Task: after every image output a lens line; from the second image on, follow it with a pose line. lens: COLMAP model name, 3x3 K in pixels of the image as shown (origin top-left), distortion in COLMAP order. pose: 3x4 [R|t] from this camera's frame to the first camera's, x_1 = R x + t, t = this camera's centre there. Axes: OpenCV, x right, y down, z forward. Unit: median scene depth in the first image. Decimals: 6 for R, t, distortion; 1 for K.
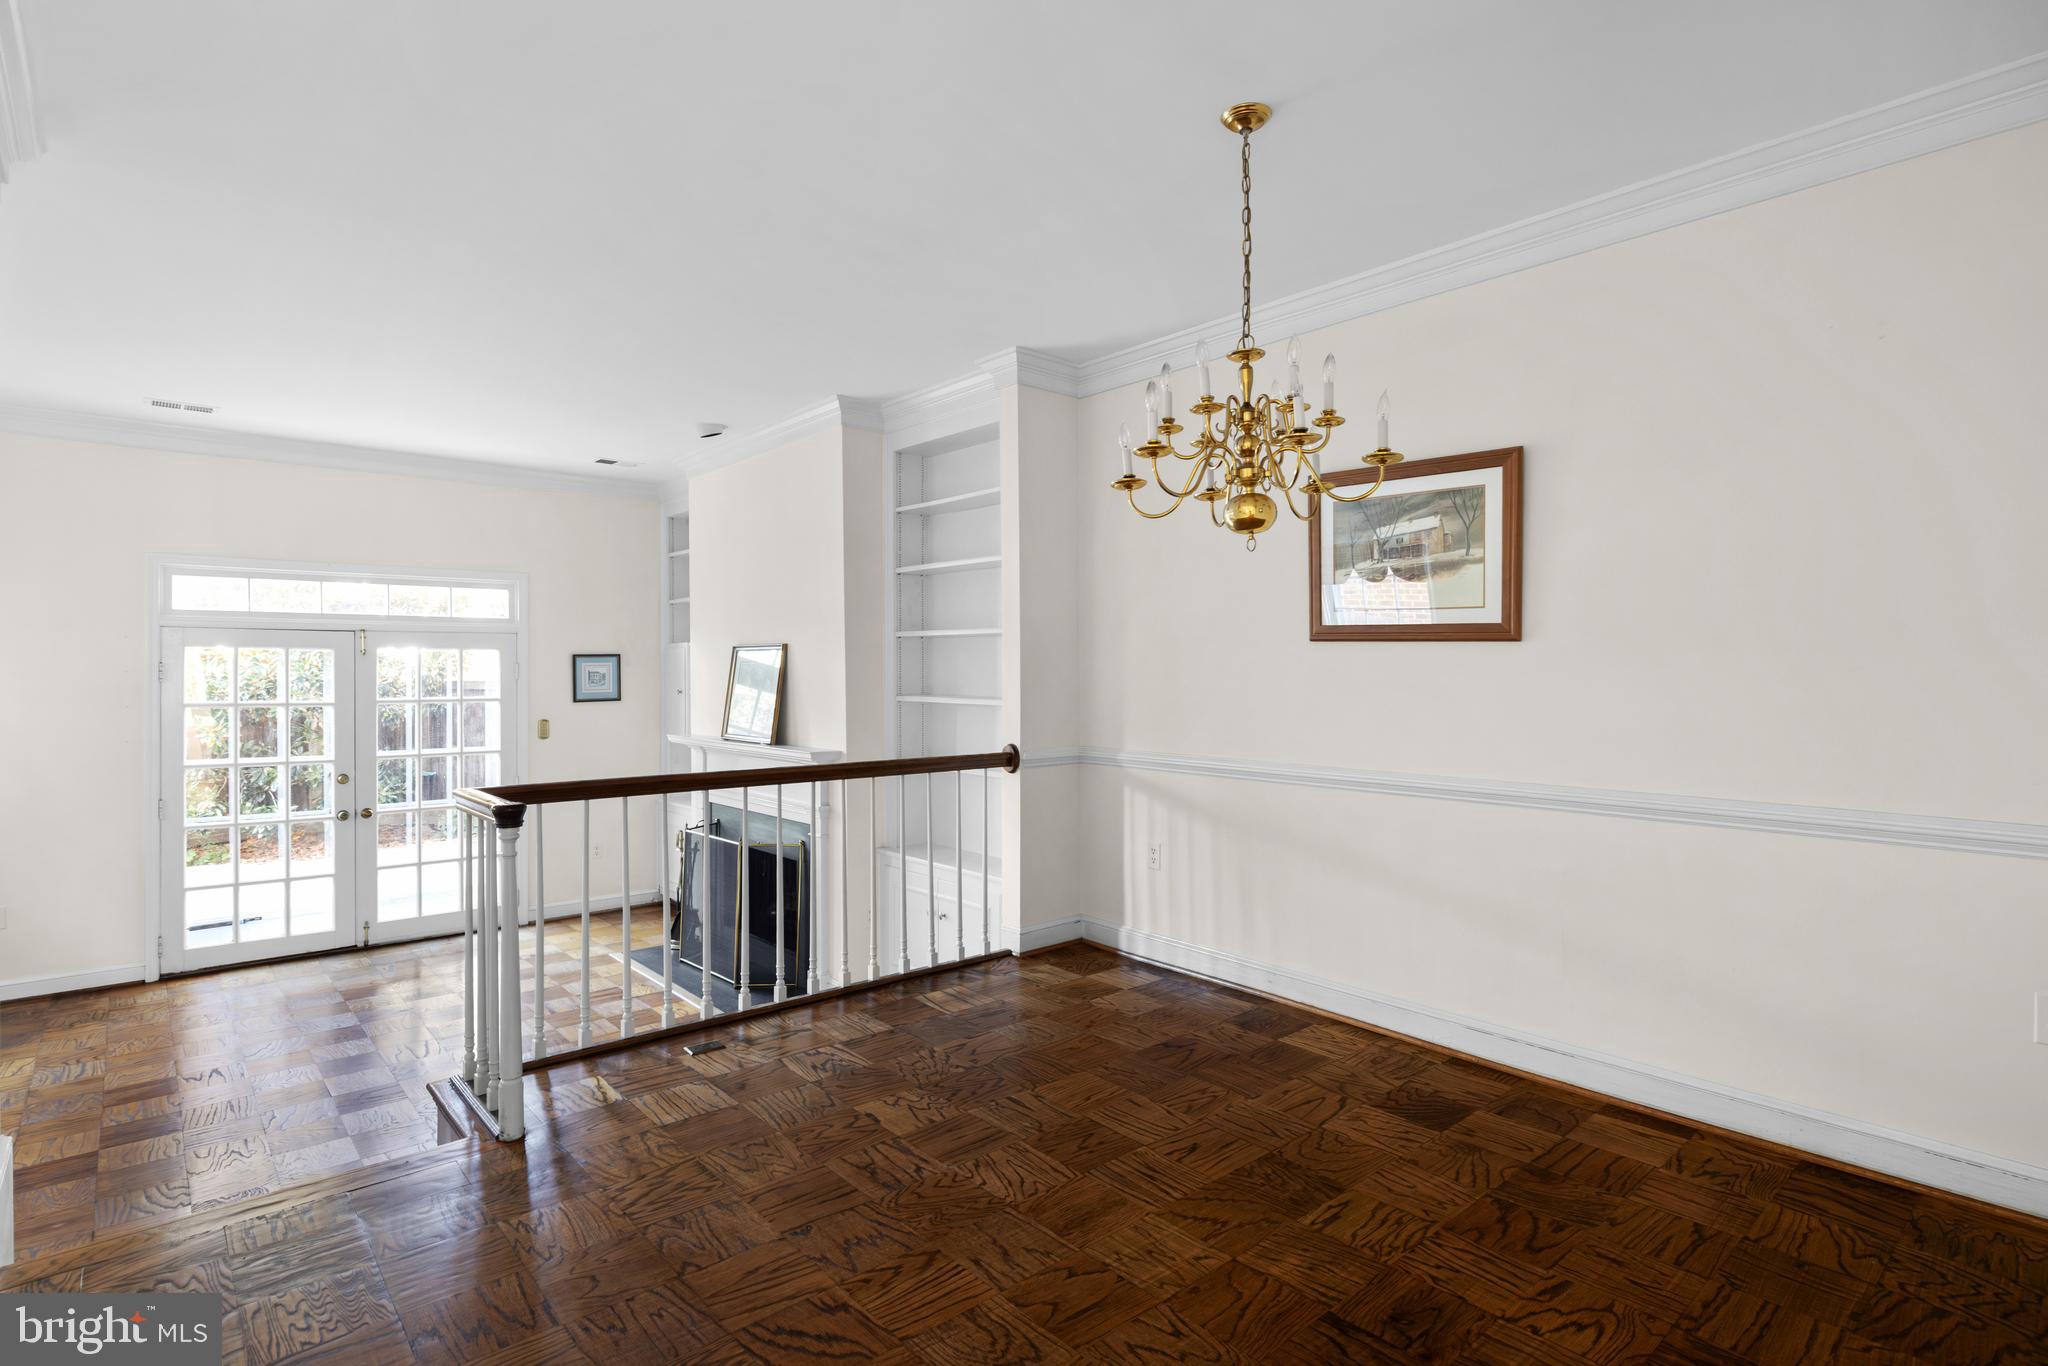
lens RADIAL K [[1025.1, 0, 1024.0], [0, 1025.1, 683.0], [0, 0, 1]] dist [-0.000219, -0.000176]
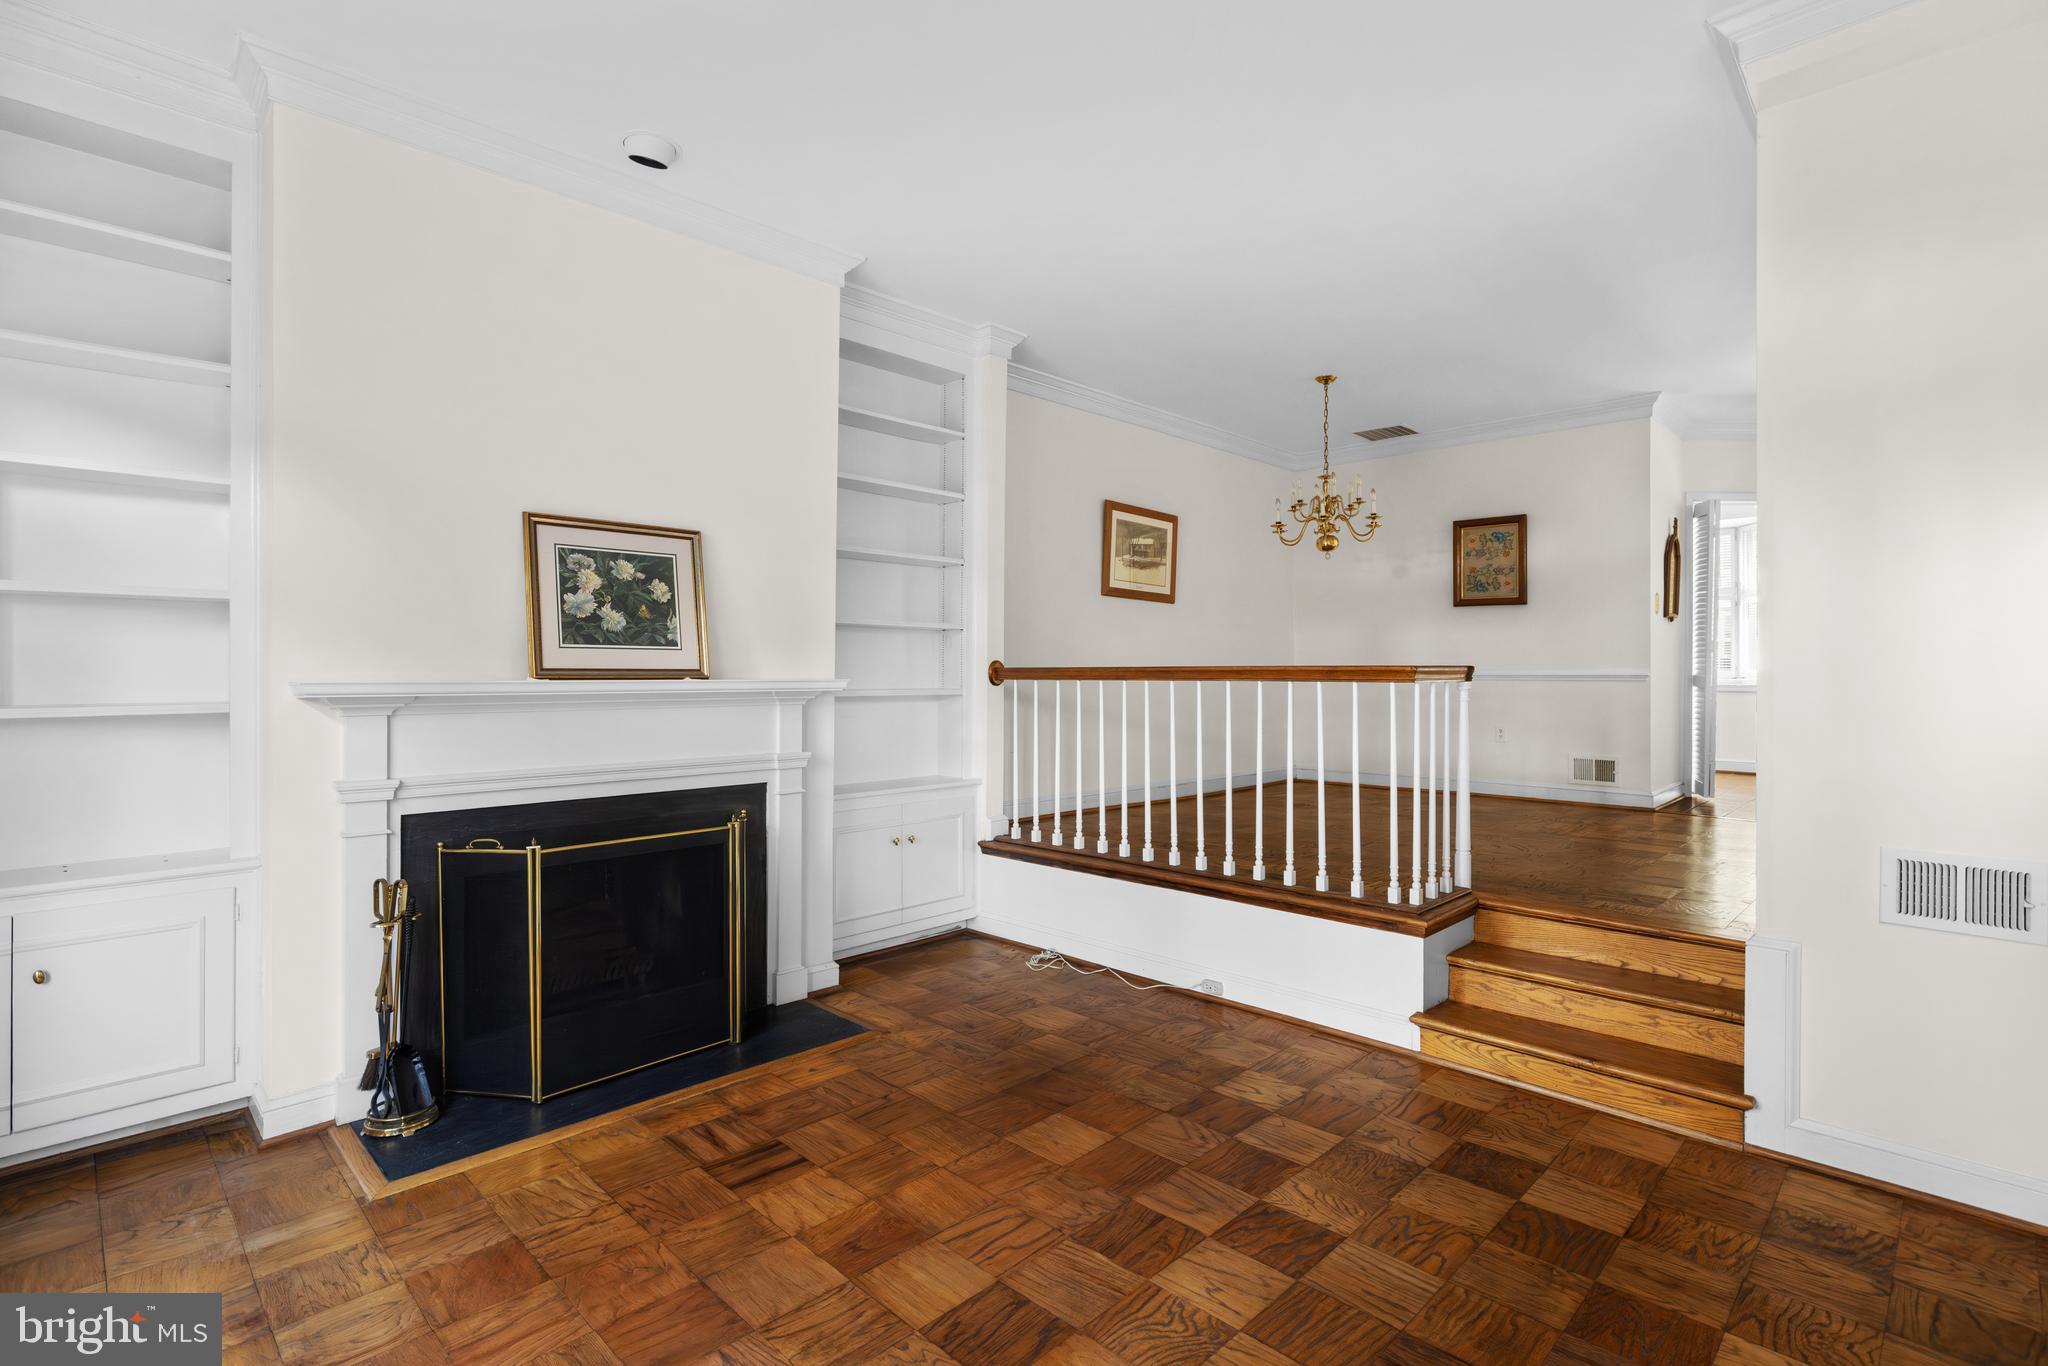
lens RADIAL K [[965.2, 0, 1026.1], [0, 965.2, 670.3], [0, 0, 1]] dist [-0.000001, 0.000027]
pose [[-0.066977, -0.001746, 0.997753, -1.744861], [0.010204, 0.999945, 0.002435, 0.105178], [-0.997702, 0.010344, -0.066955, 1.622844]]
